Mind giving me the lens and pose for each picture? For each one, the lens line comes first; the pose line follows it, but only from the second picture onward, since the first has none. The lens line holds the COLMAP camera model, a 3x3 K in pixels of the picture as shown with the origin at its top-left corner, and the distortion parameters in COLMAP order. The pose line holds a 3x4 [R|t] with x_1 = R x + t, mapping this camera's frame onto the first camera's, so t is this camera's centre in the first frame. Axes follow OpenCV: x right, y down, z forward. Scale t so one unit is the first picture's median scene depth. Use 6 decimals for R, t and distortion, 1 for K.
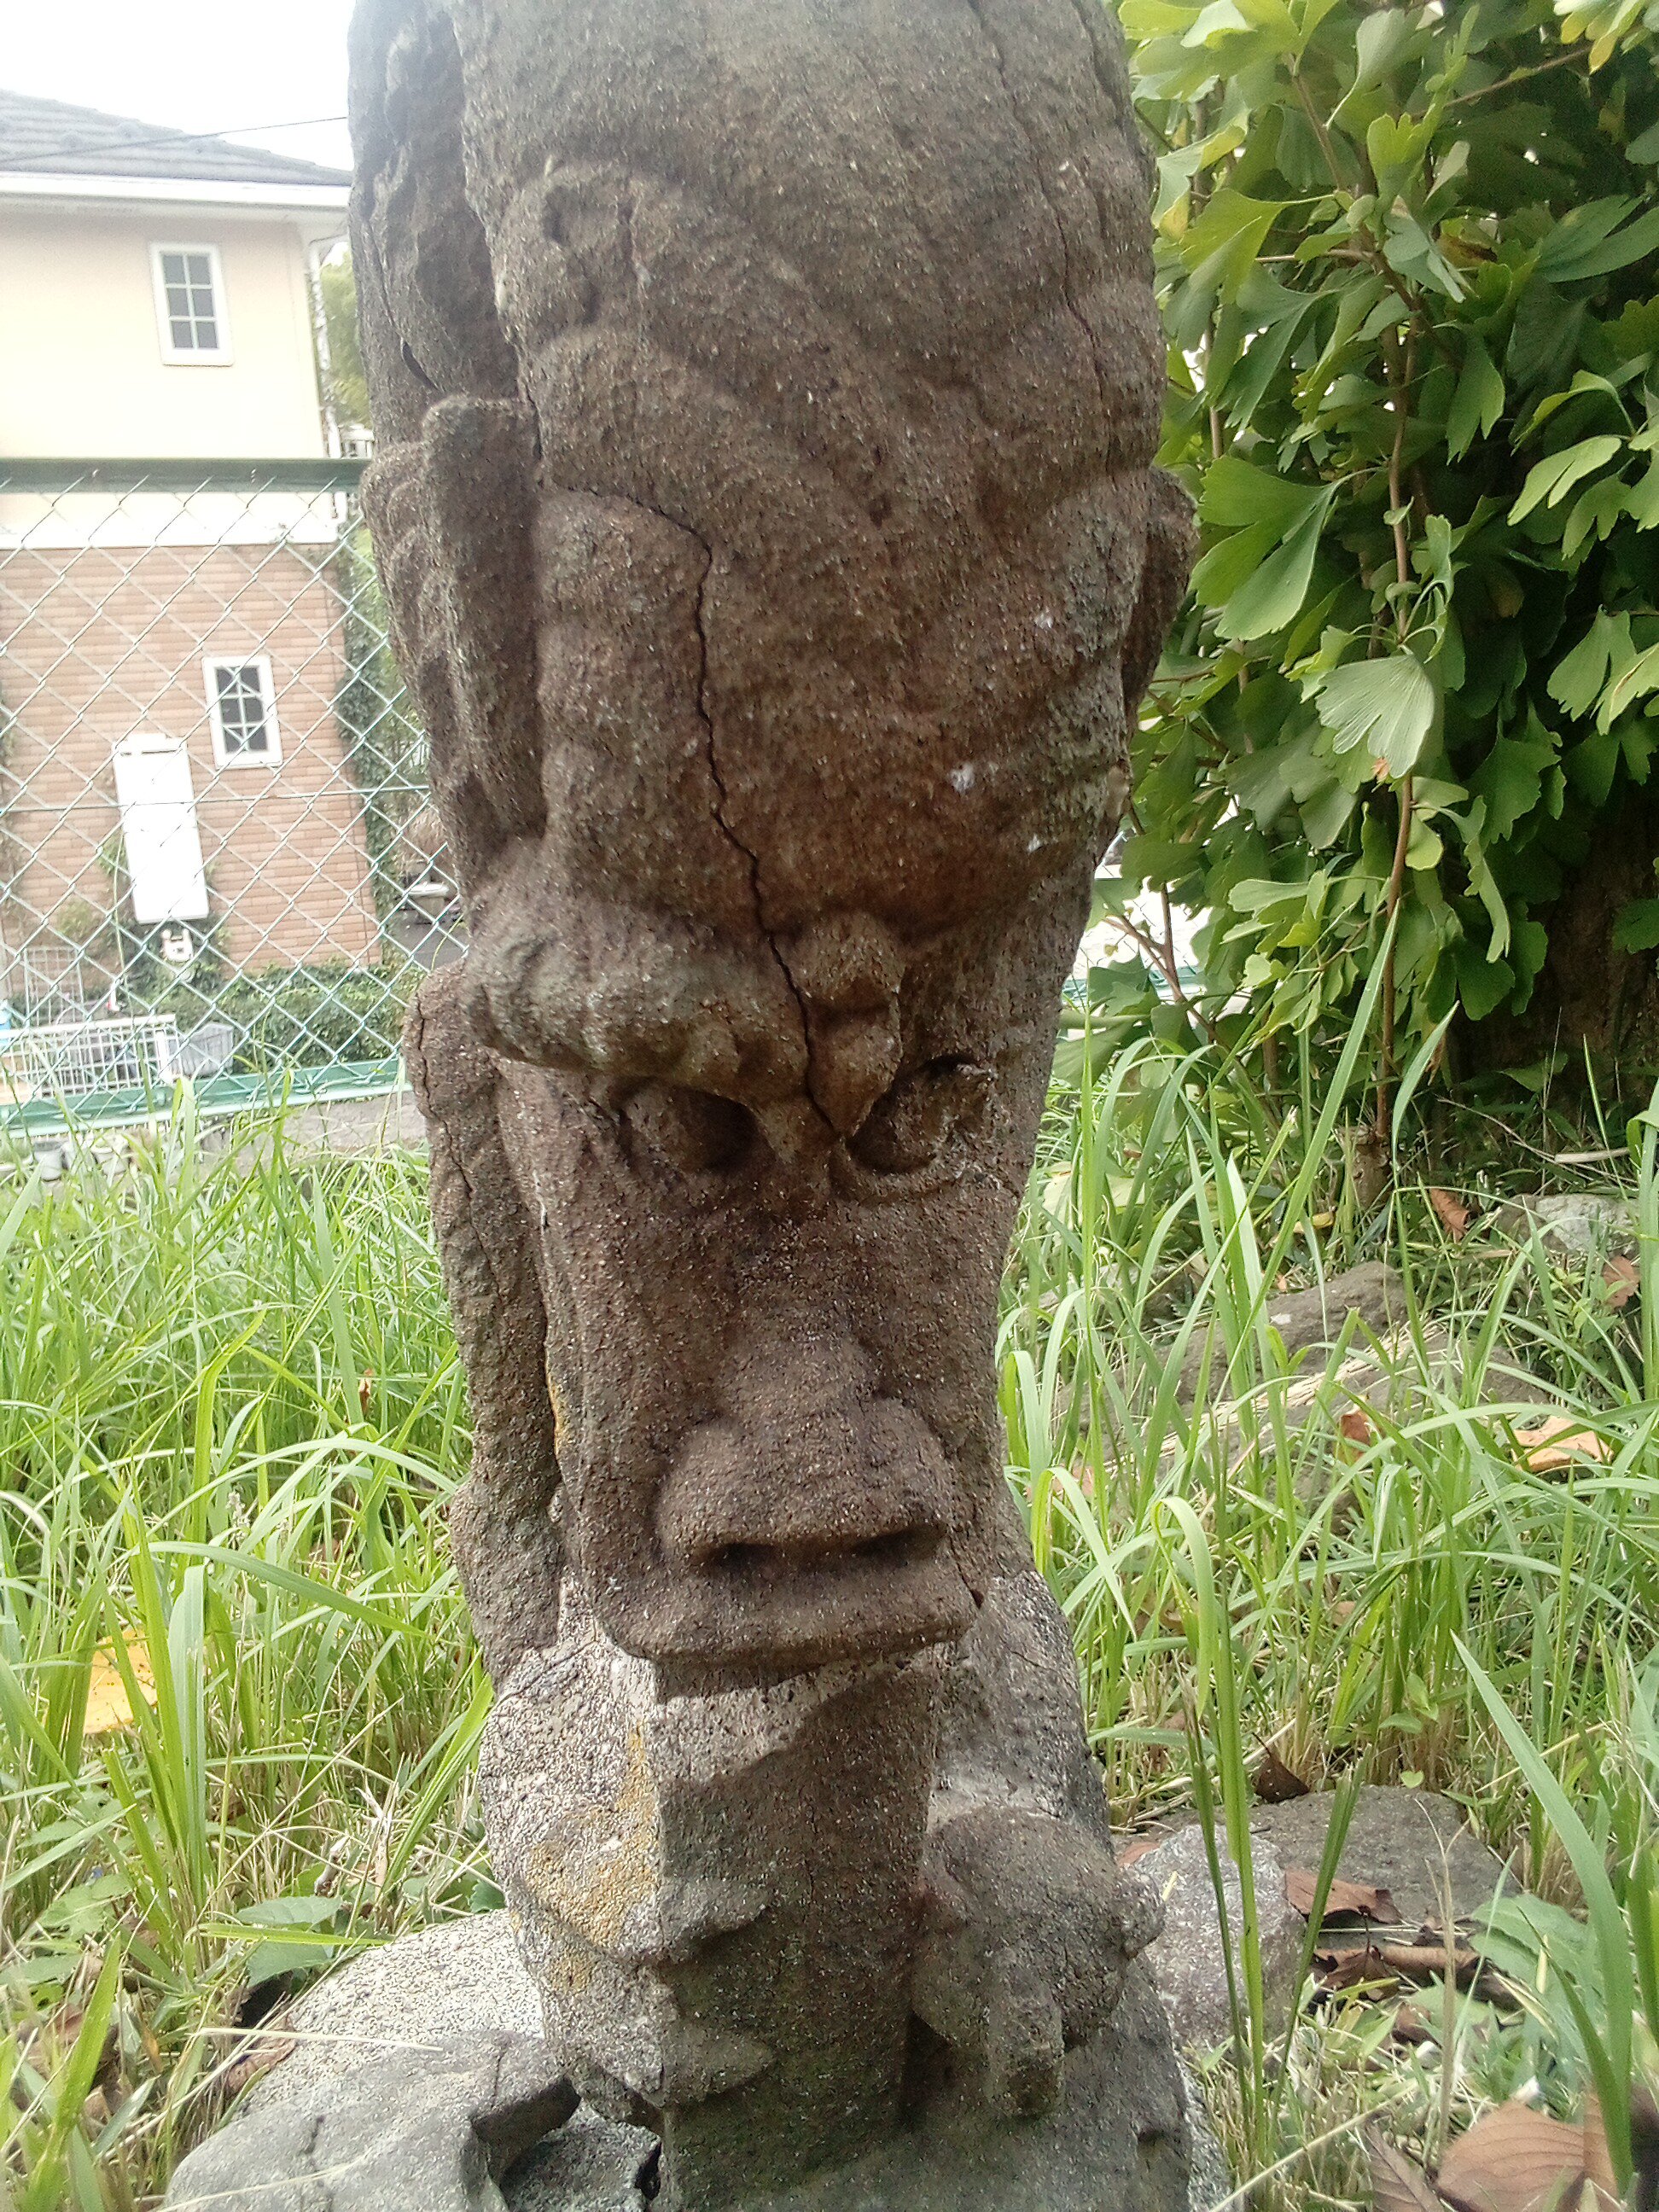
lens RADIAL K [[1829.3, 0, 829.5], [0, 1829.3, 1106.0], [0, 0, 1]] dist [0.098238, -0.209614]
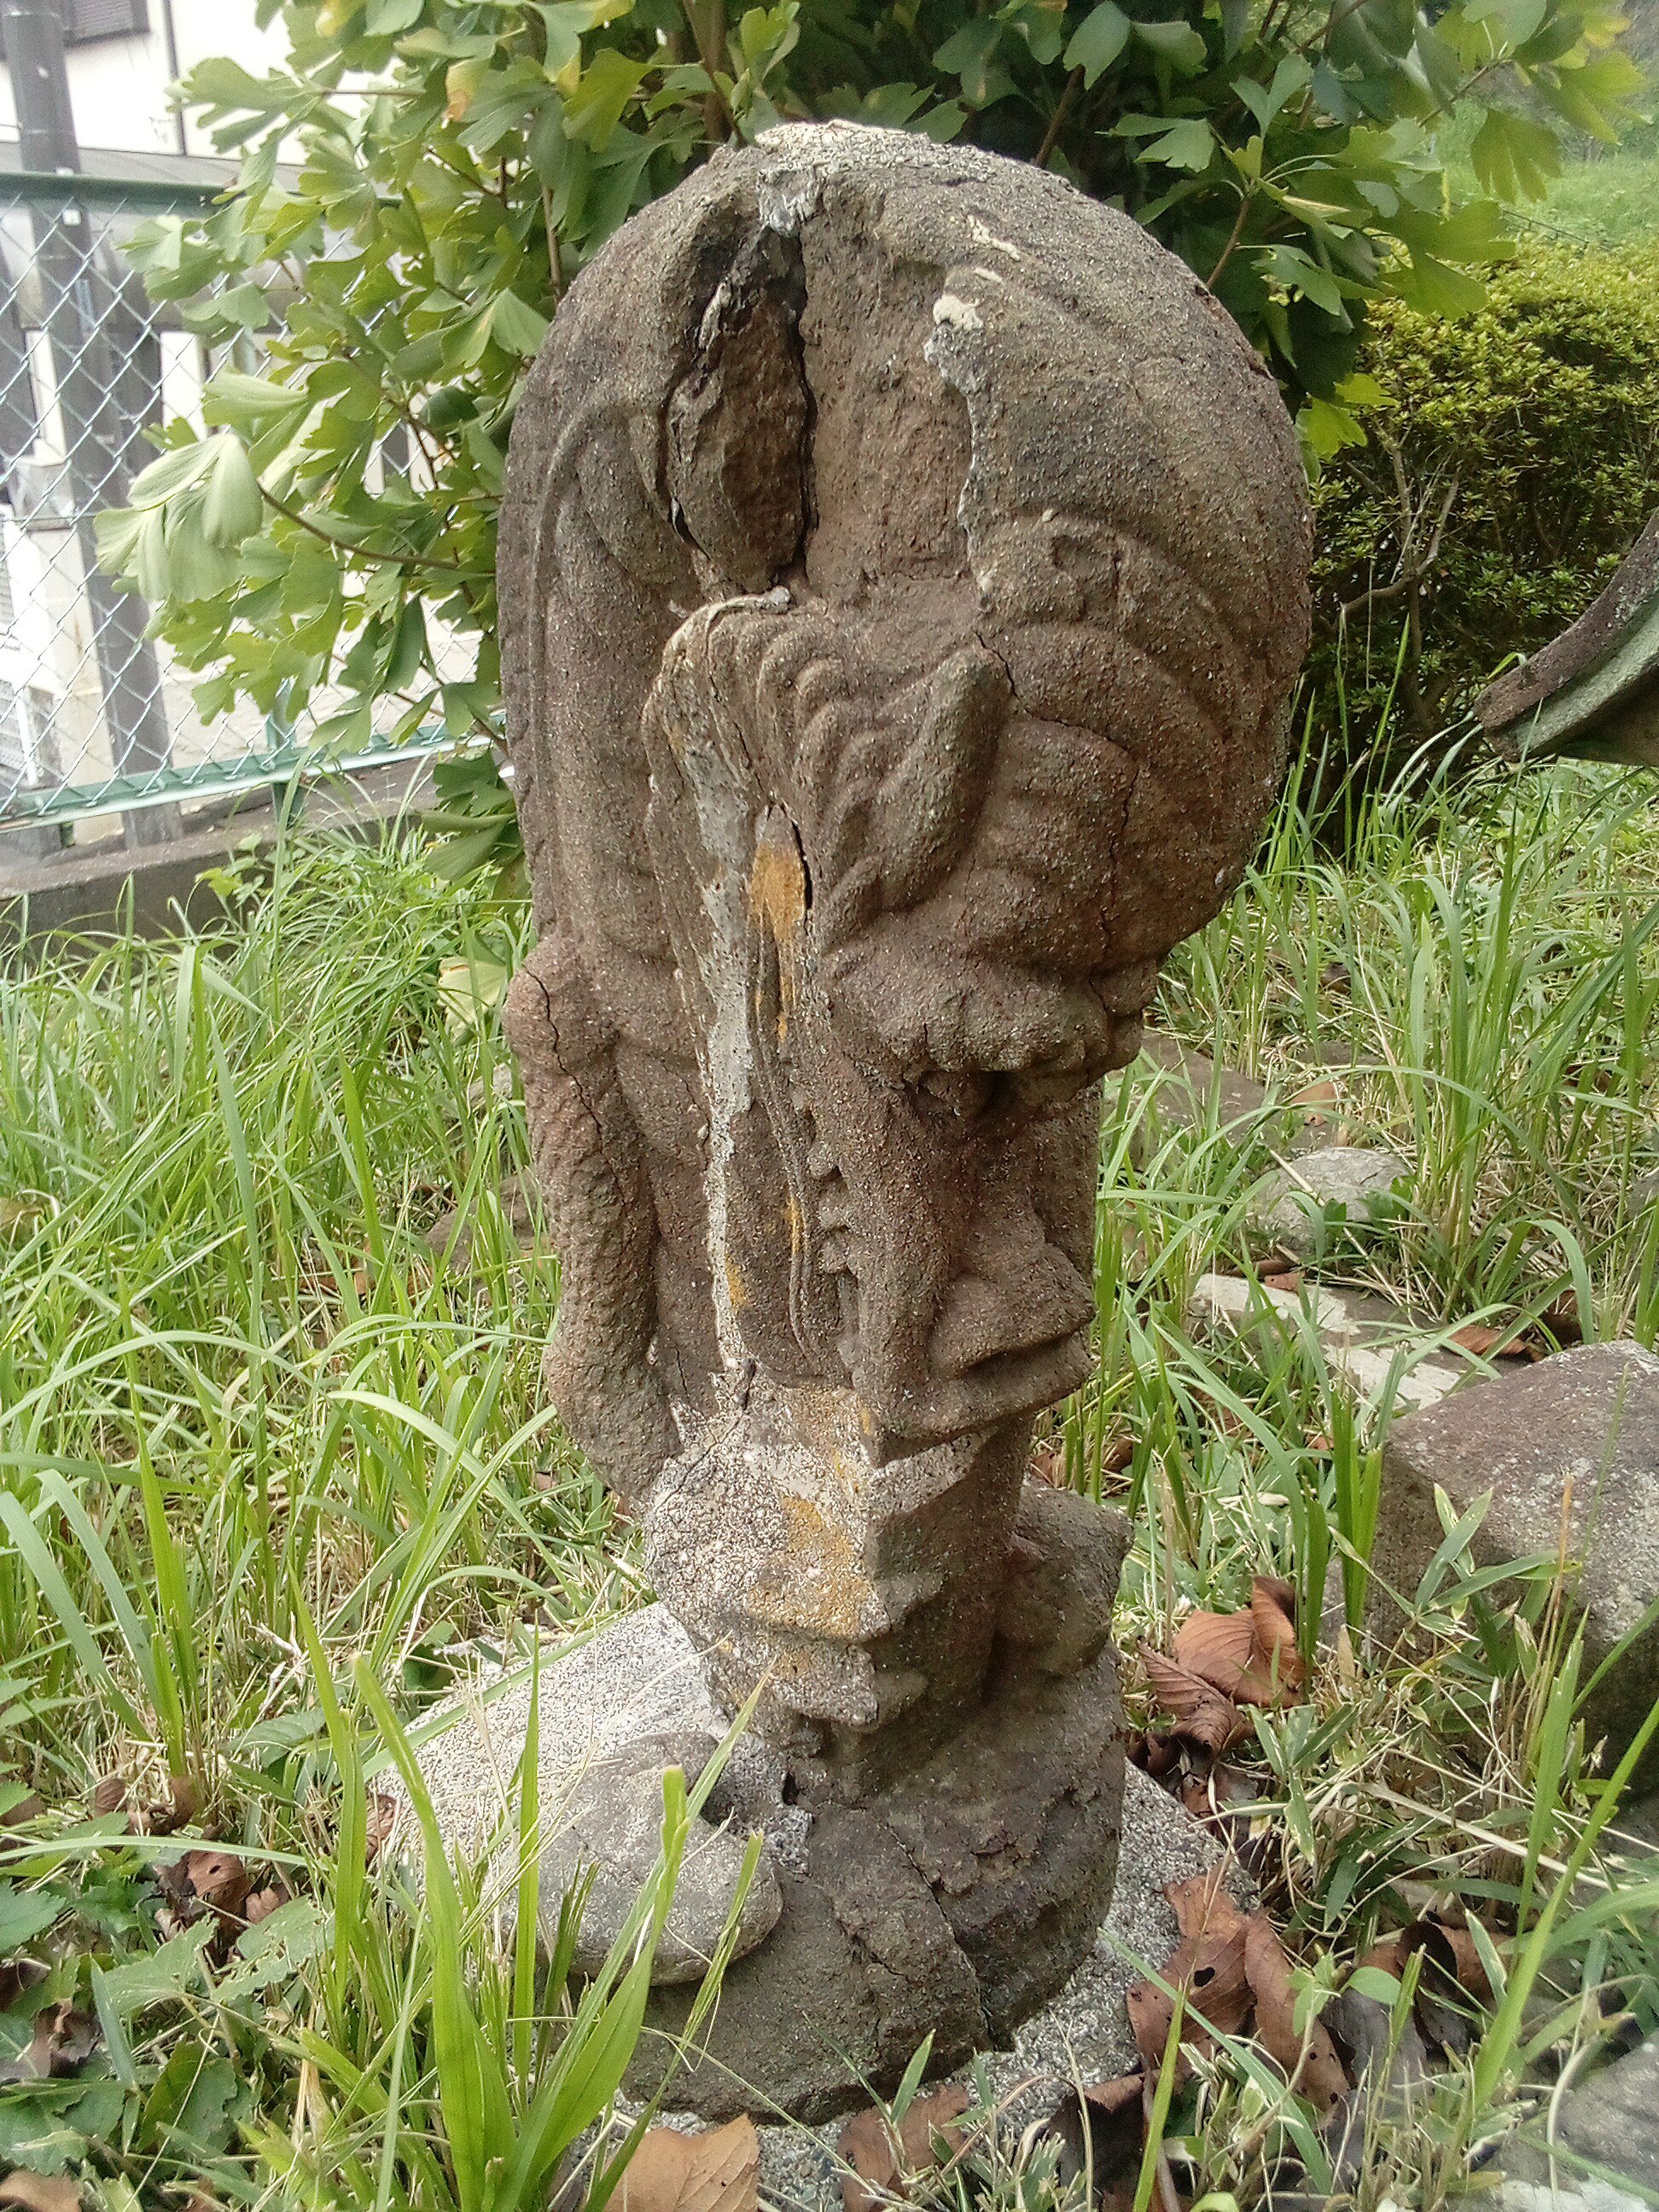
lens RADIAL K [[1829.3, 0, 829.5], [0, 1829.3, 1106.0], [0, 0, 1]] dist [0.098238, -0.209614]
pose [[0.886502, -0.127074, 0.444933, -0.742839], [0.060404, 0.985105, 0.160998, -0.196562], [-0.458765, -0.115850, 0.880973, -0.231859]]
